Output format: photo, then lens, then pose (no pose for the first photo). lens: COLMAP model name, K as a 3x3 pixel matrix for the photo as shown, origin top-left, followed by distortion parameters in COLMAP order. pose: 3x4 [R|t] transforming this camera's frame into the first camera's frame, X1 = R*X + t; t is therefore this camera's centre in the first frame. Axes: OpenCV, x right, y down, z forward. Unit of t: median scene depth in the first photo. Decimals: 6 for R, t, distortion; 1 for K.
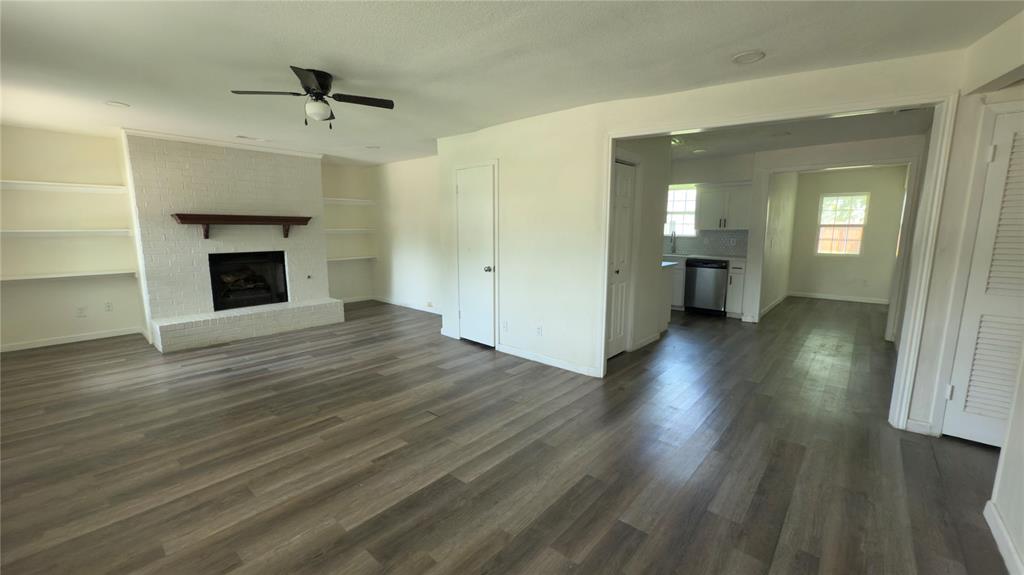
lens RADIAL K [[409.3, 0, 512.0], [0, 409.3, 287.5], [0, 0, 1]] dist [-0.001363, -0.000094]
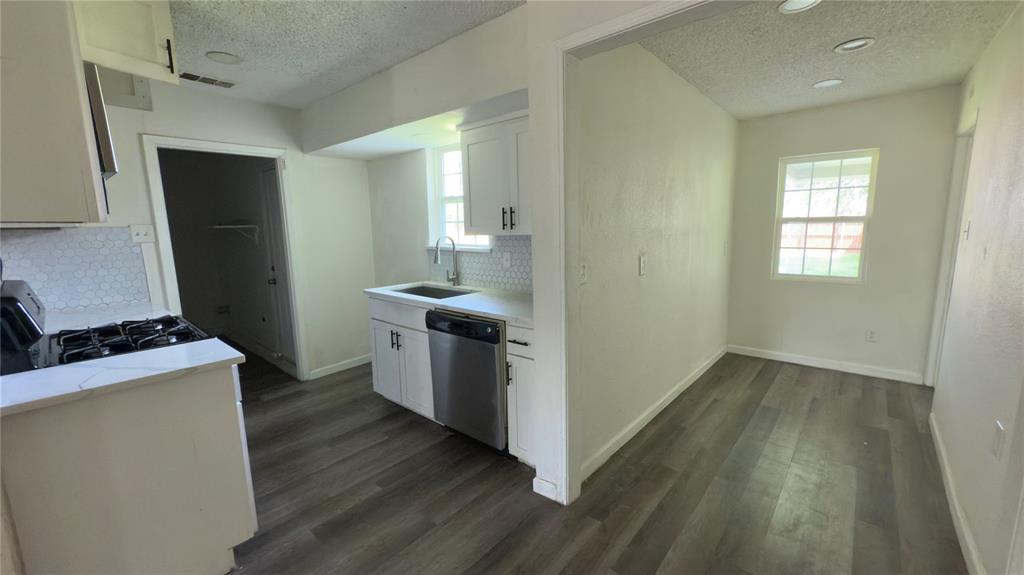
lens RADIAL K [[409.3, 0, 512.0], [0, 409.3, 287.5], [0, 0, 1]] dist [-0.001363, -0.000094]
pose [[0.999824, -0.018784, -0.000209, 0.443959], [0.018784, 0.999823, -0.001092, -0.077864], [0.000229, 0.001088, 0.999999, 0.522473]]
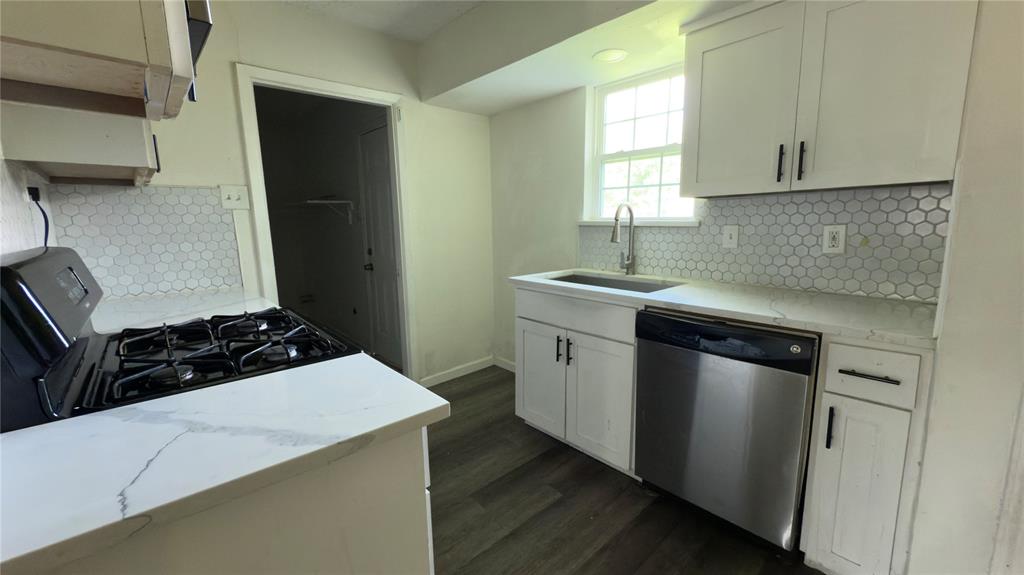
lens RADIAL K [[409.3, 0, 512.0], [0, 409.3, 287.5], [0, 0, 1]] dist [-0.001363, -0.000094]
pose [[0.993055, 0.003341, -0.117606, 0.328364], [-0.001987, 0.999930, 0.011630, -0.074924], [0.117637, -0.011316, 0.992992, 0.639794]]
